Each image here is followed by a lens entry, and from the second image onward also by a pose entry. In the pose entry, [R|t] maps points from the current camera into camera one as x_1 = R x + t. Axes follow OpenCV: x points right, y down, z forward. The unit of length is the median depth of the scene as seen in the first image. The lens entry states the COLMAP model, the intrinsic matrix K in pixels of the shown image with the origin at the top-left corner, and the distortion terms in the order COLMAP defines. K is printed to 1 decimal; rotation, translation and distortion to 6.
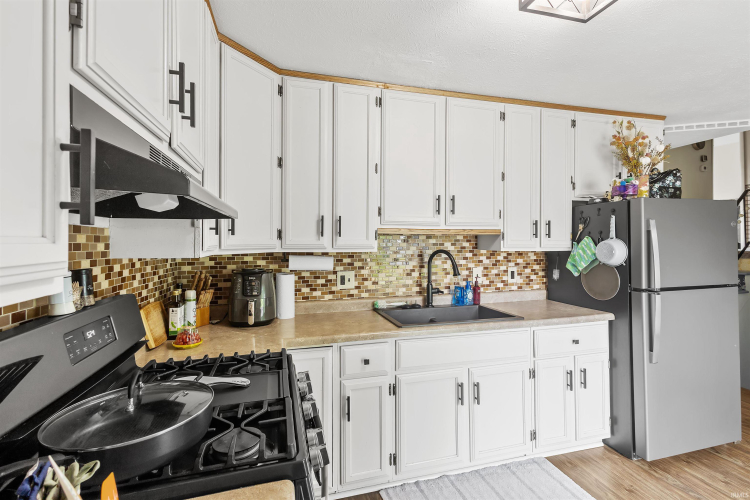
lens RADIAL K [[344.7, 0, 373.0], [0, 344.7, 239.0], [0, 0, 1]] dist [0.020196, -0.005848]
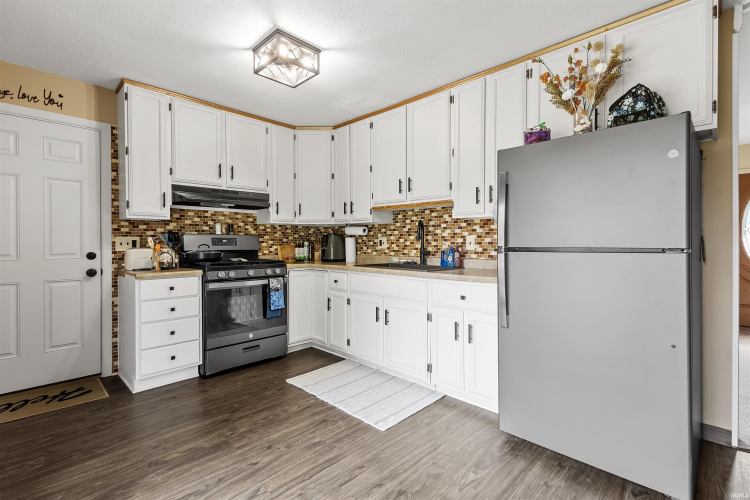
lens RADIAL K [[344.7, 0, 373.0], [0, 344.7, 239.0], [0, 0, 1]] dist [0.020196, -0.005848]
pose [[0.499785, 0.000930, -0.866149, 1.210091], [0.006410, 0.999968, 0.004772, 0.094090], [0.866126, -0.007937, 0.499763, 0.201976]]
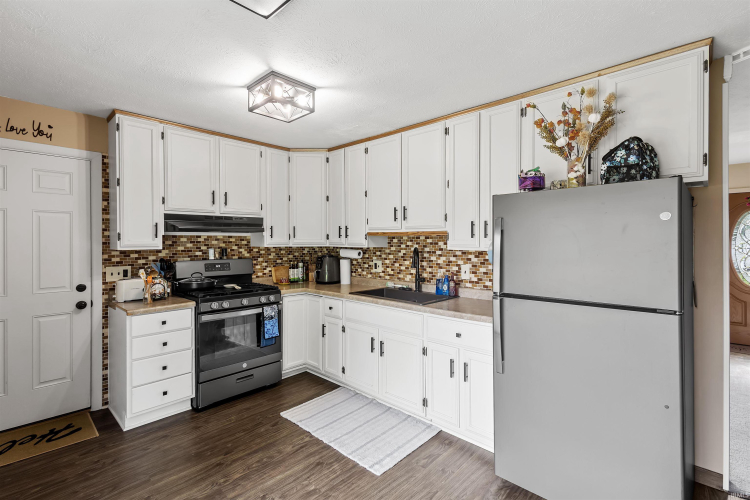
lens RADIAL K [[344.7, 0, 373.0], [0, 344.7, 239.0], [0, 0, 1]] dist [0.020196, -0.005848]
pose [[0.514819, -0.001012, -0.857298, 1.205759], [0.006572, 0.999975, 0.002766, -0.004710], [0.857274, -0.007058, 0.514812, 0.201030]]
